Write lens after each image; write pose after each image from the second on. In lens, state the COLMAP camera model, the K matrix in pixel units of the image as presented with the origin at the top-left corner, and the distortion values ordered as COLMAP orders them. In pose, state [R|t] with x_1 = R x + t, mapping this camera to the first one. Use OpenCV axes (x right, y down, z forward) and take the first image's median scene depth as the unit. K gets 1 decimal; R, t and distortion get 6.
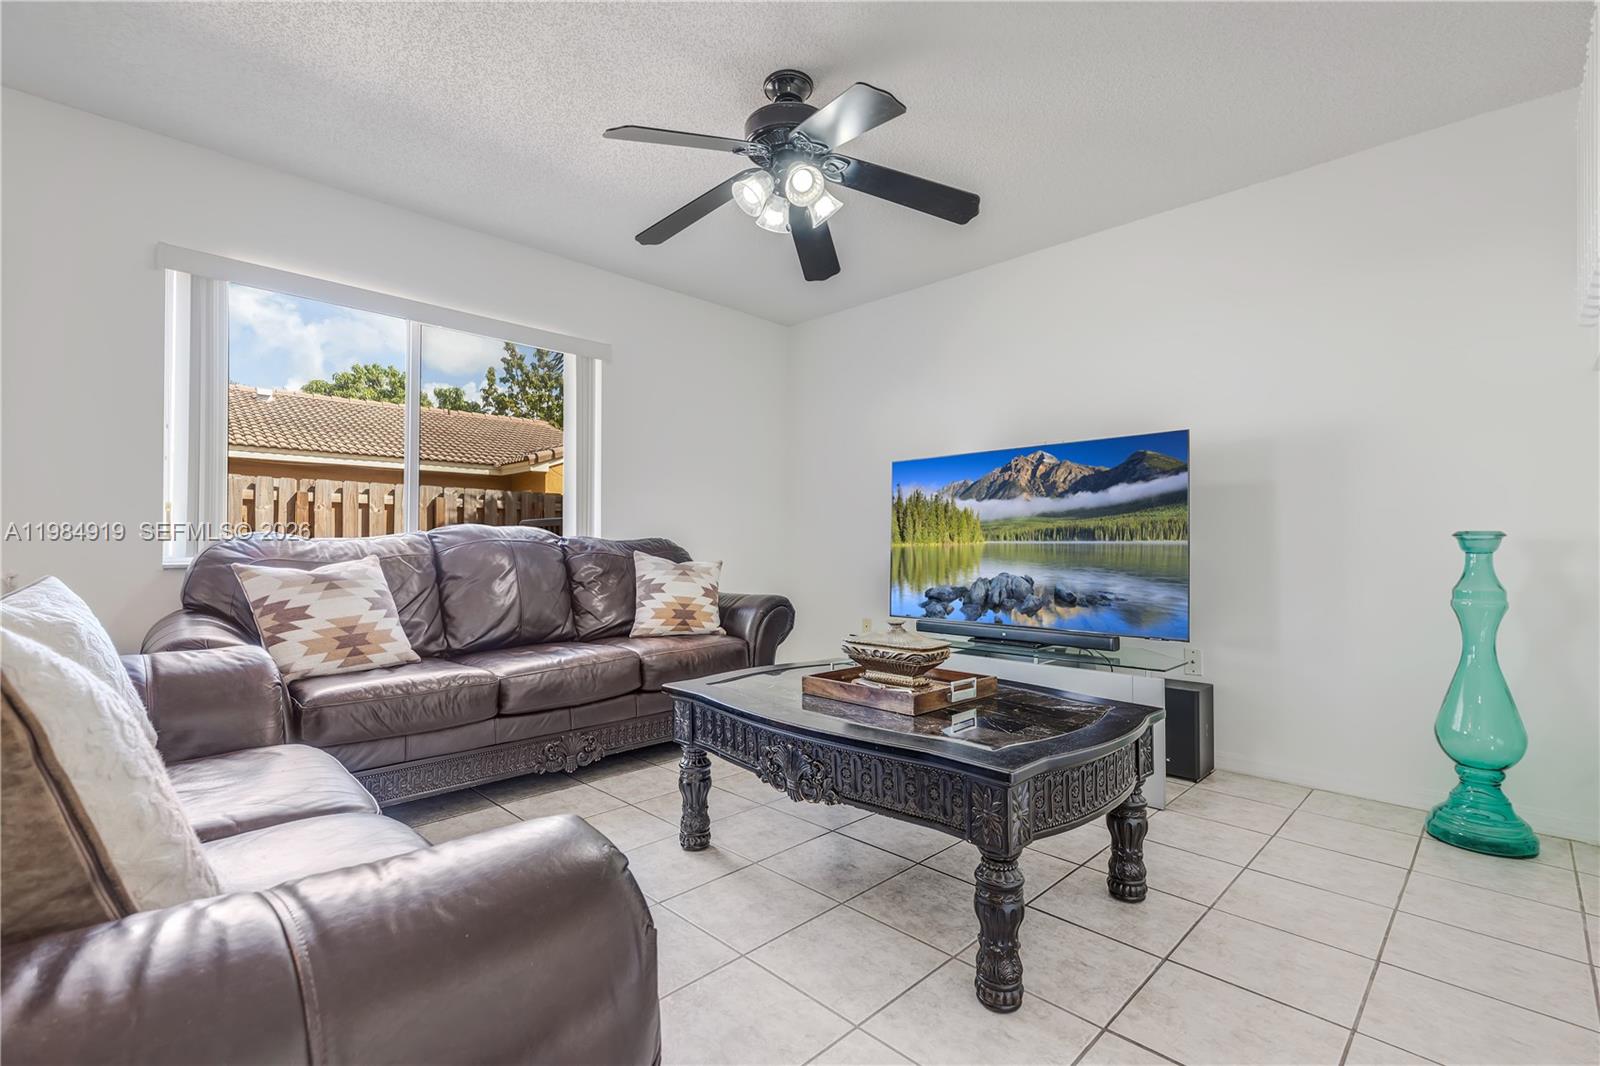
lens RADIAL K [[717.0, 0, 797.8], [0, 717.0, 540.6], [0, 0, 1]] dist [0.003423, -0.001385]
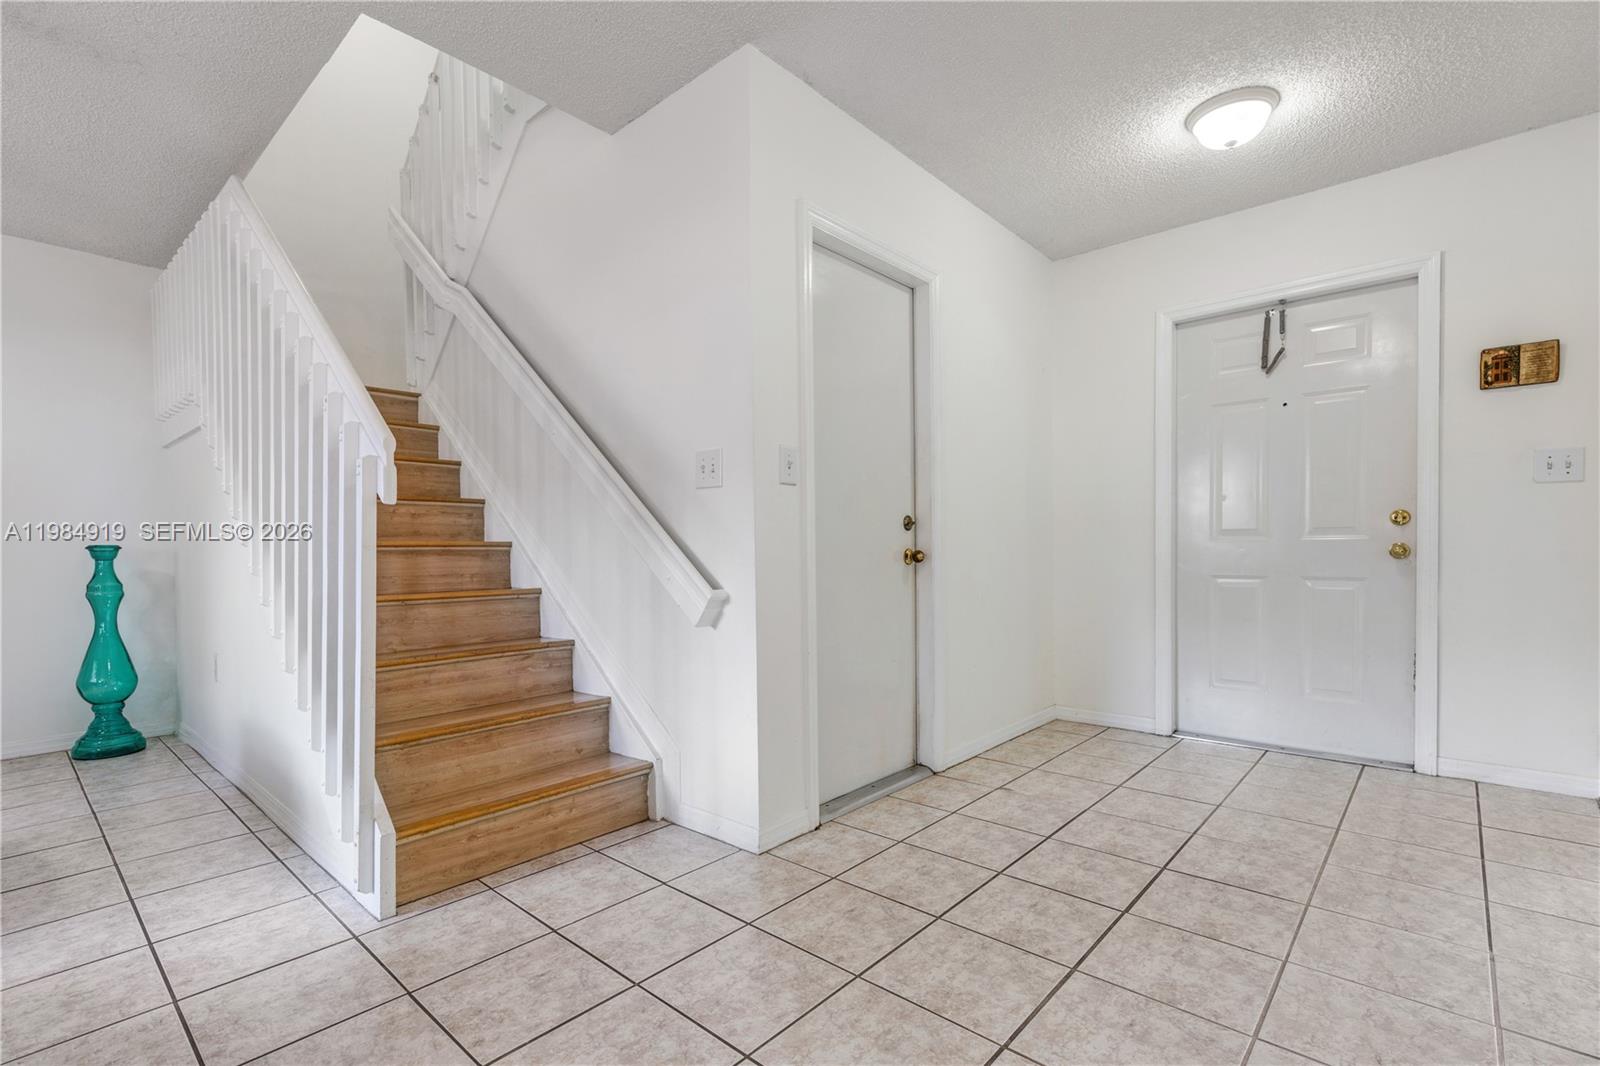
lens RADIAL K [[717.0, 0, 798.9], [0, 717.0, 546.7], [0, 0, 1]] dist [0.003423, -0.001385]
pose [[-0.064096, 0.005625, 0.997928, -0.449358], [0.000810, 0.999984, -0.005584, -0.000788], [-0.997943, 0.000450, -0.064100, -0.239103]]
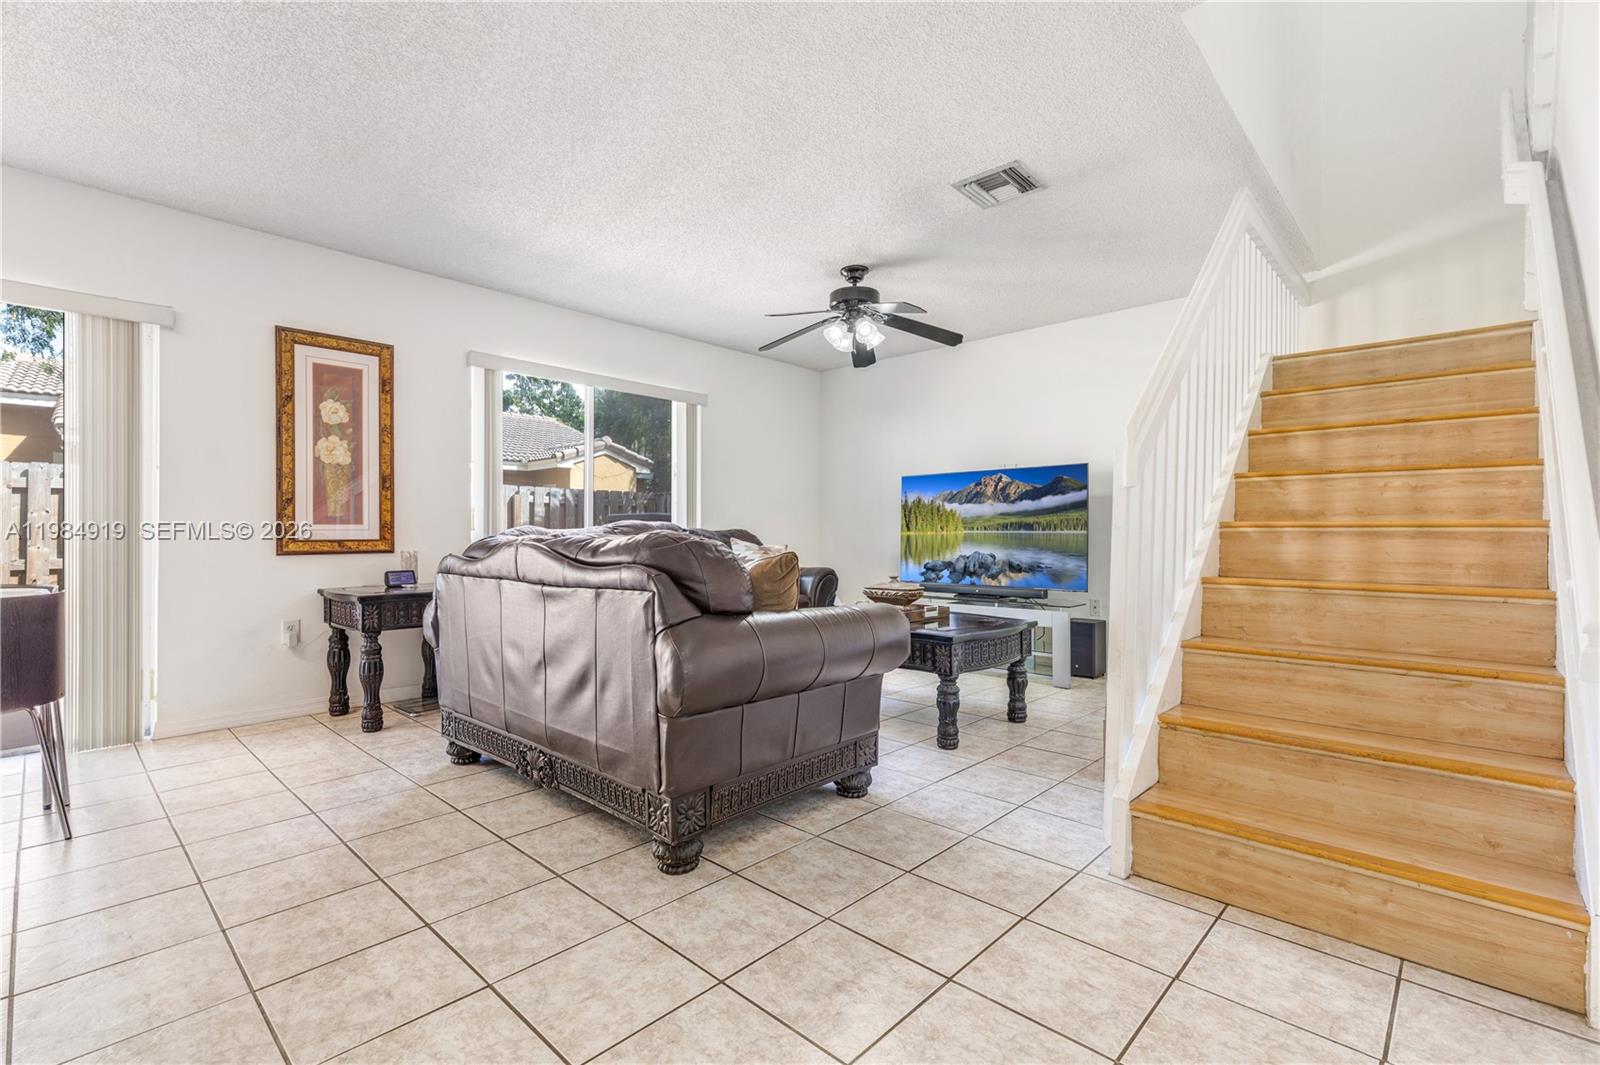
lens RADIAL K [[717.0, 0, 795.0], [0, 717.0, 532.9], [0, 0, 1]] dist [0.003423, -0.001385]
pose [[0.999452, -0.001017, 0.033091, -0.158086], [0.000791, 0.999976, 0.006850, -0.006087], [-0.033097, -0.006820, 0.999429, -0.542259]]
